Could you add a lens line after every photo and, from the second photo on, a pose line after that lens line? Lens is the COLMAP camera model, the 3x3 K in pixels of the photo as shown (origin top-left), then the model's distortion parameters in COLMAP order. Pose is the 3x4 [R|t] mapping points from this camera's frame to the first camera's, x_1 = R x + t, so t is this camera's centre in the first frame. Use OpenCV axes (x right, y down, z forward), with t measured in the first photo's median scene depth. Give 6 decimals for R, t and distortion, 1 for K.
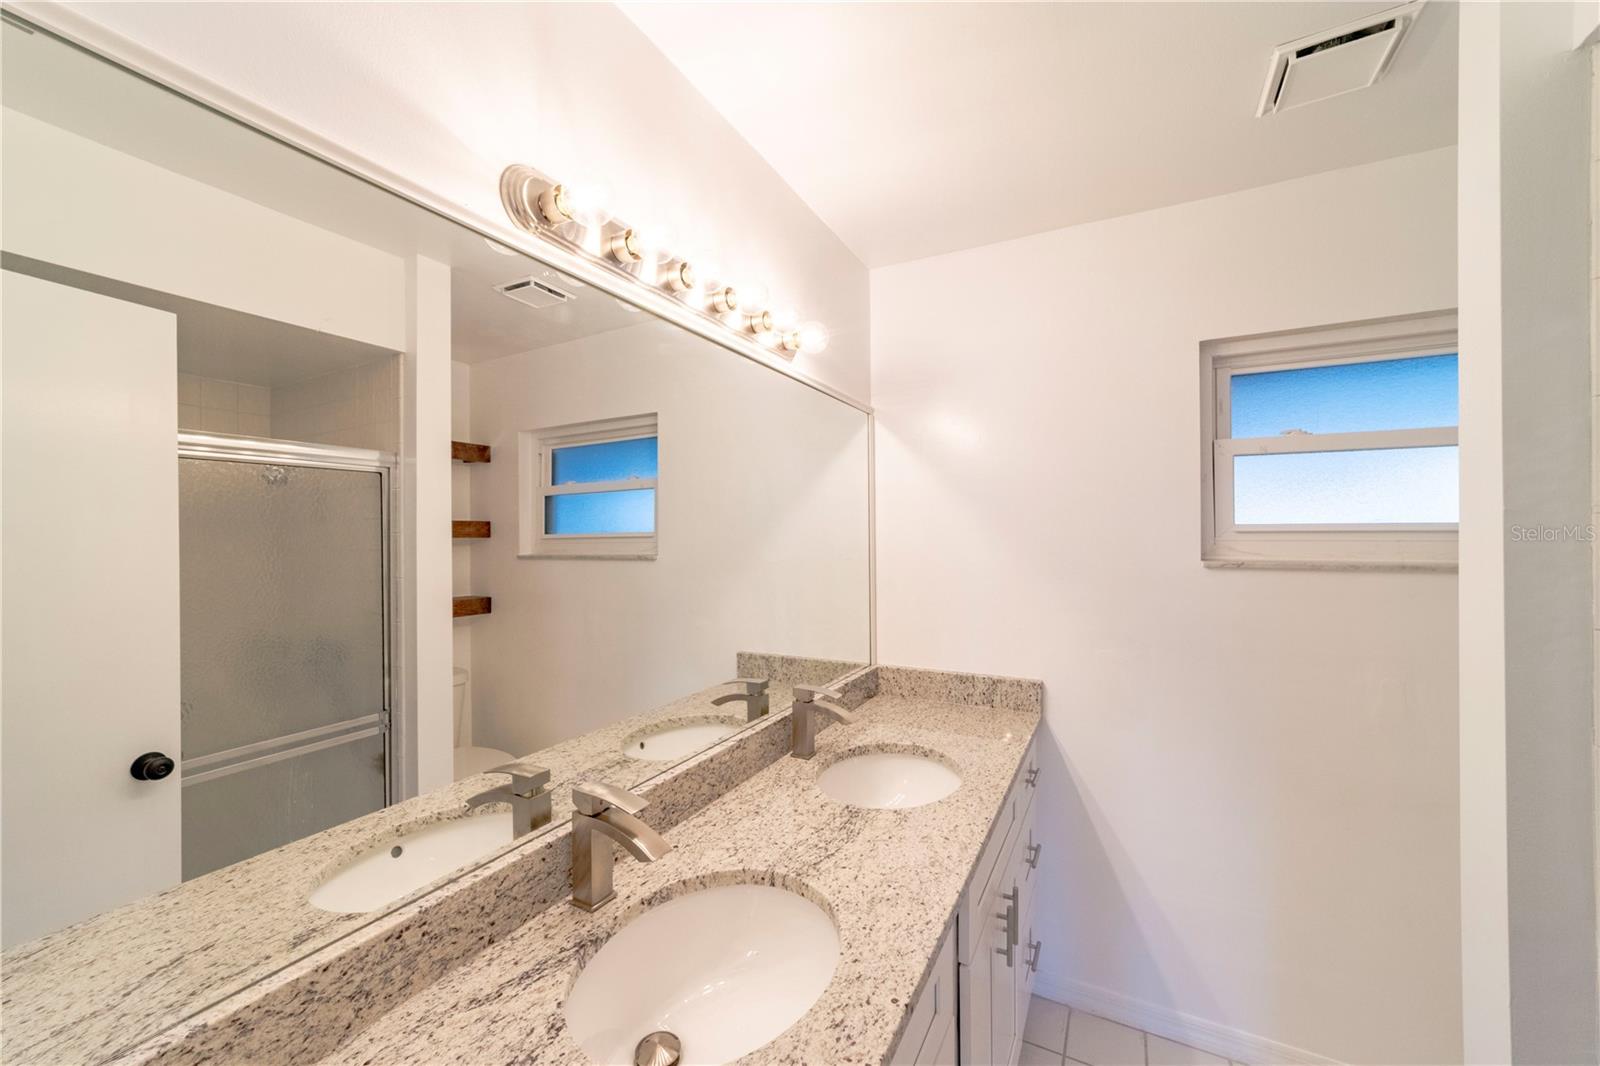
lens RADIAL K [[616.8, 0, 796.1], [0, 616.8, 535.9], [0, 0, 1]] dist [-0.009587, 0.004259]
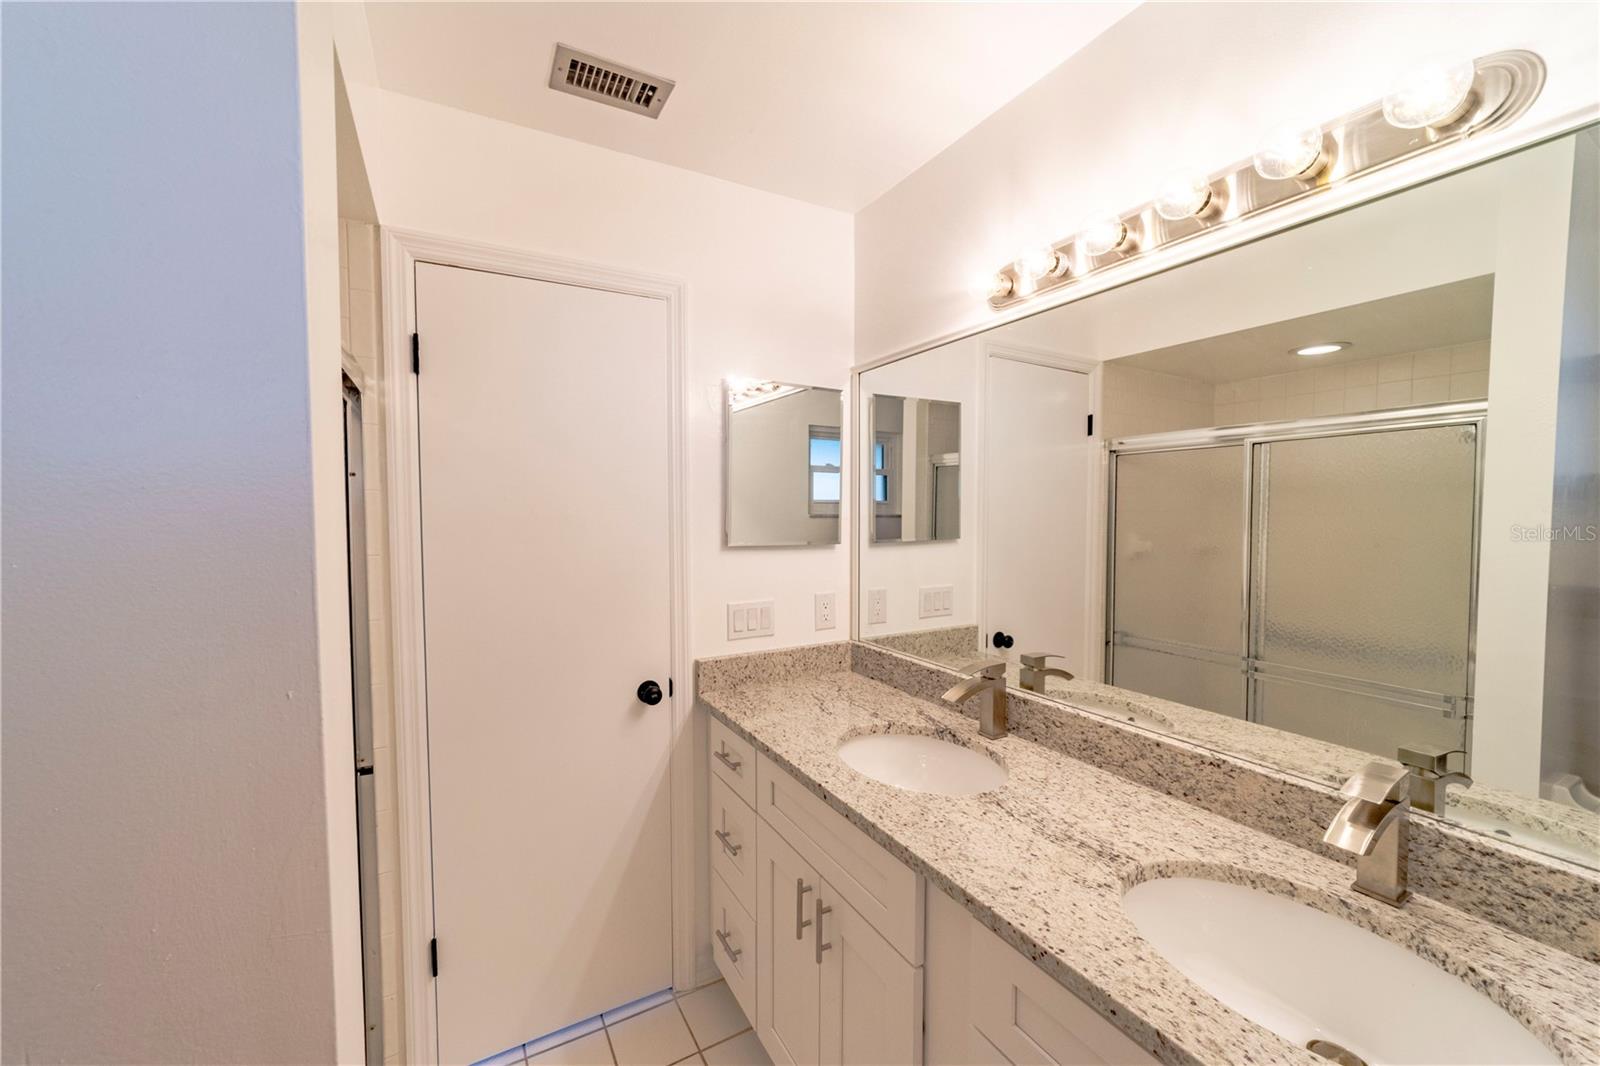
lens RADIAL K [[616.8, 0, 797.6], [0, 616.8, 531.9], [0, 0, 1]] dist [-0.009587, 0.004259]
pose [[-0.533429, 0.035017, -0.845120, 0.934671], [0.003925, 0.999234, 0.038925, 0.016242], [0.845836, 0.017447, -0.533158, 1.074196]]
